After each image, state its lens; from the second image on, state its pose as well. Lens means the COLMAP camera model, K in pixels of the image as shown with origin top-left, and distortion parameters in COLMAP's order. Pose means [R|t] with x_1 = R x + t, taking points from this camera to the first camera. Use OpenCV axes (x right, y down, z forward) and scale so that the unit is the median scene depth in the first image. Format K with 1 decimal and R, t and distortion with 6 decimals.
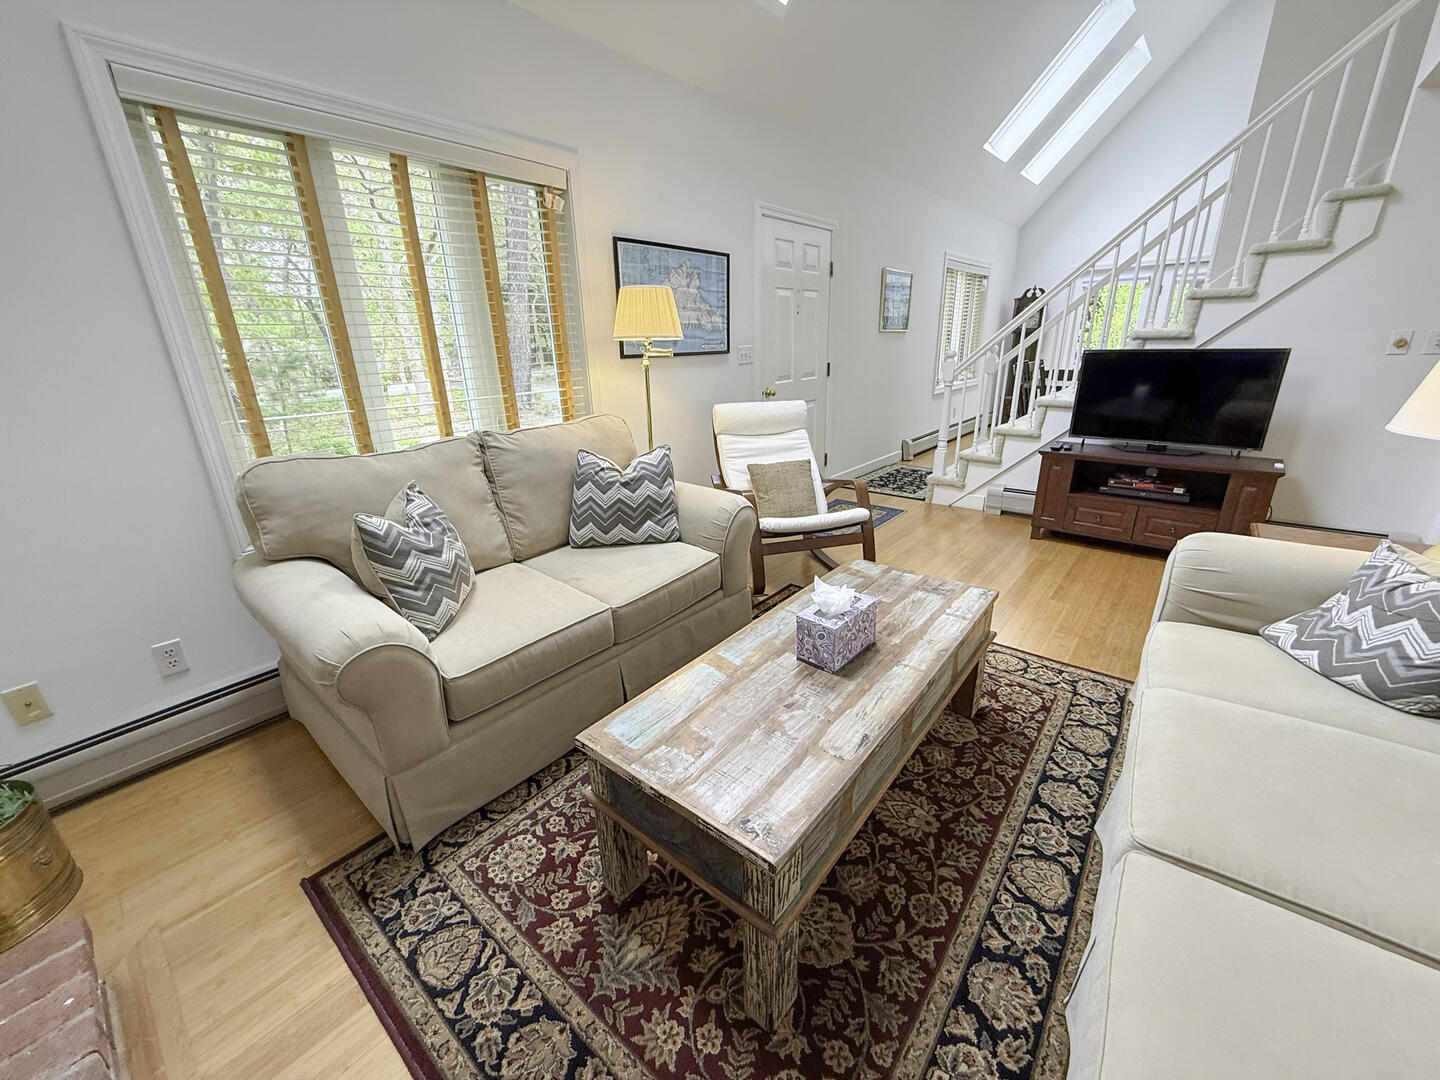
lens RADIAL K [[577.8, 0, 717.7], [0, 577.8, 541.0], [0, 0, 1]] dist [0.001486, -0.000139]
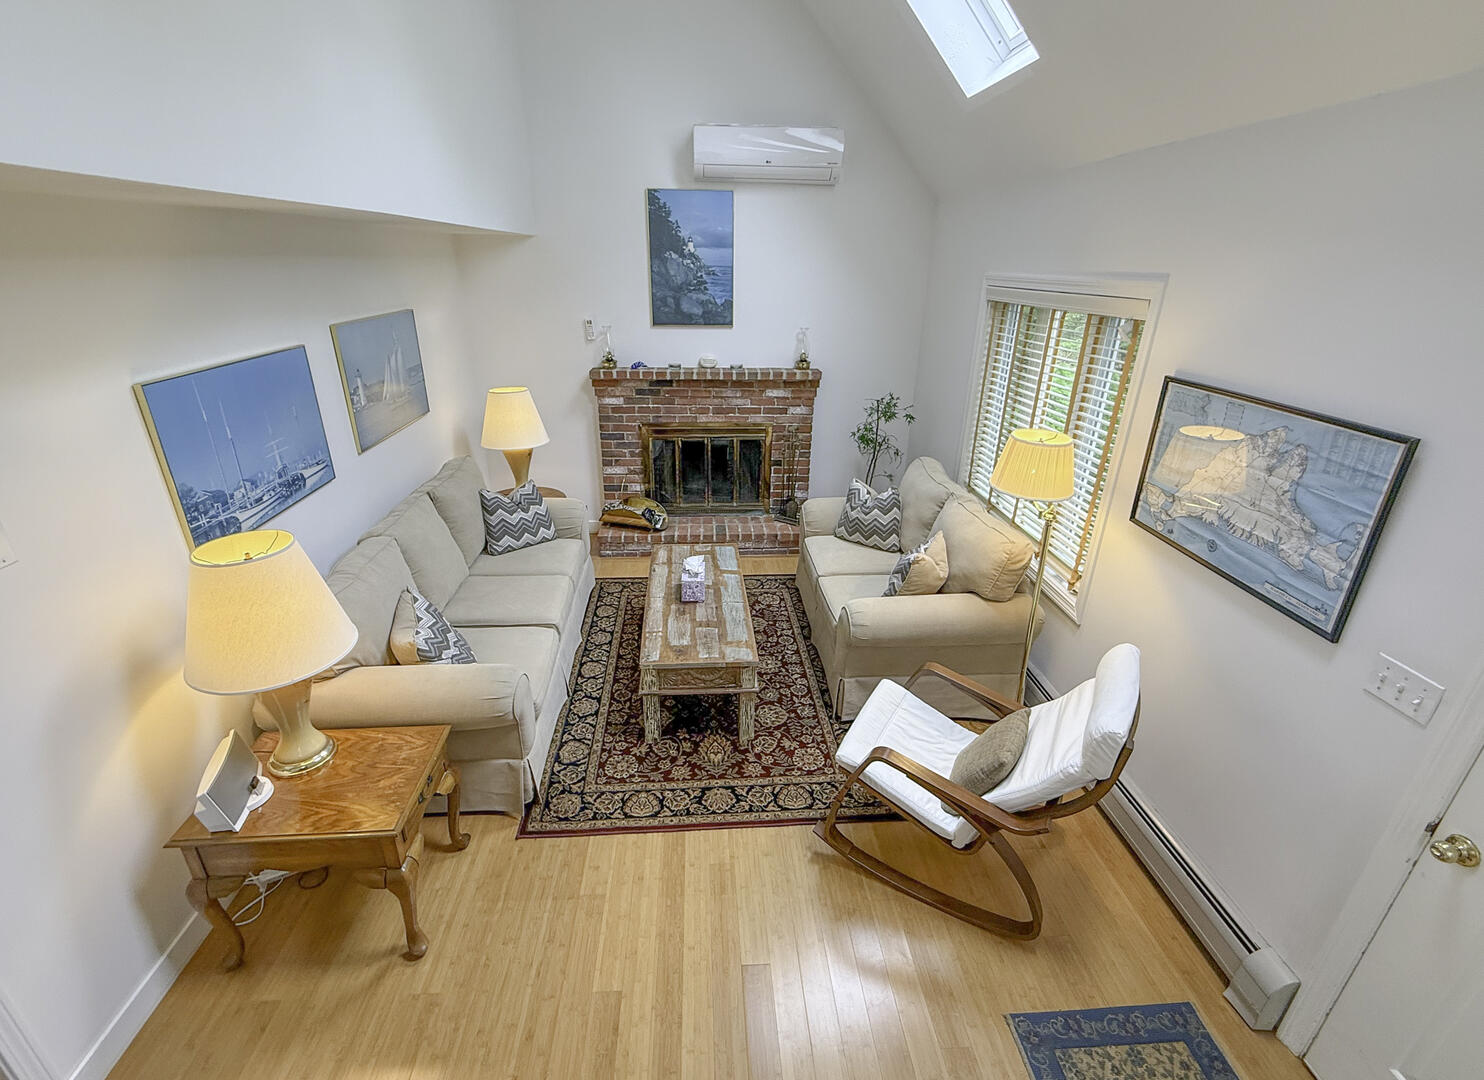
lens RADIAL K [[650.9, 0, 738.6], [0, 650.9, 532.0], [0, 0, 1]] dist [-0.002211, -0.001099]
pose [[-0.725323, 0.276776, -0.630319, 1.264557], [-0.225559, 0.769524, 0.597458, -1.172202], [0.650407, 0.575524, -0.495724, 1.835133]]
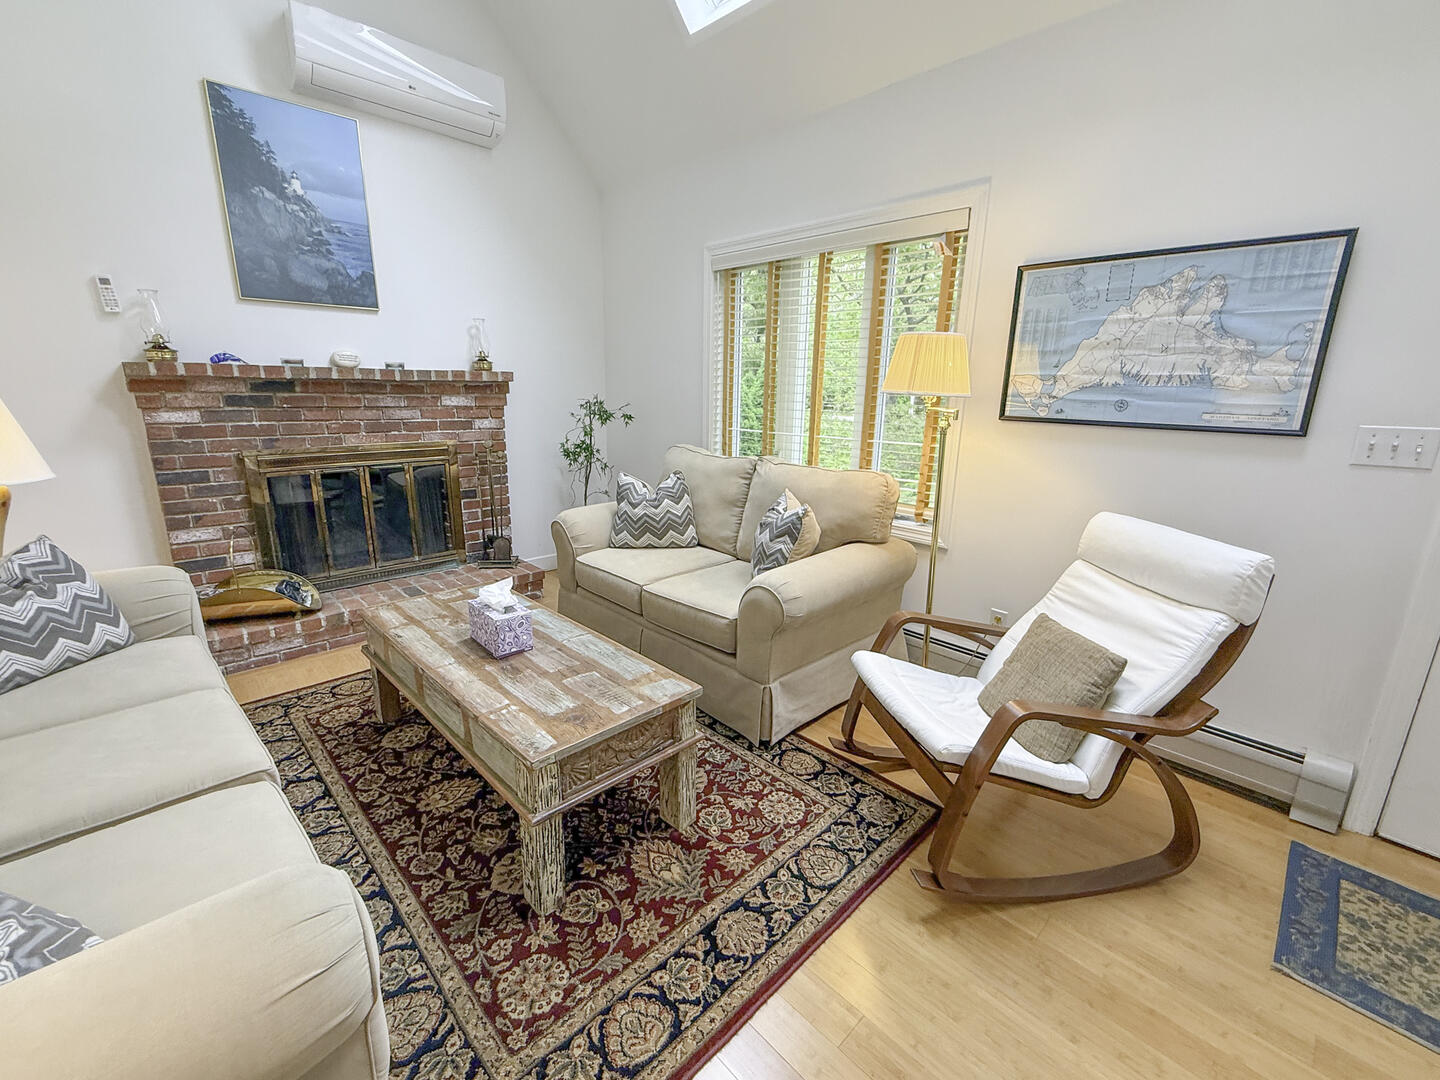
lens RADIAL K [[608.1, 0, 715.3], [0, 608.1, 537.7], [0, 0, 1]] dist [-0.000145, -0.000471]
pose [[-0.112375, 0.262784, -0.958288, 1.157584], [-0.344103, 0.894433, 0.285626, -0.461390], [0.932183, 0.361847, -0.010087, 1.190440]]
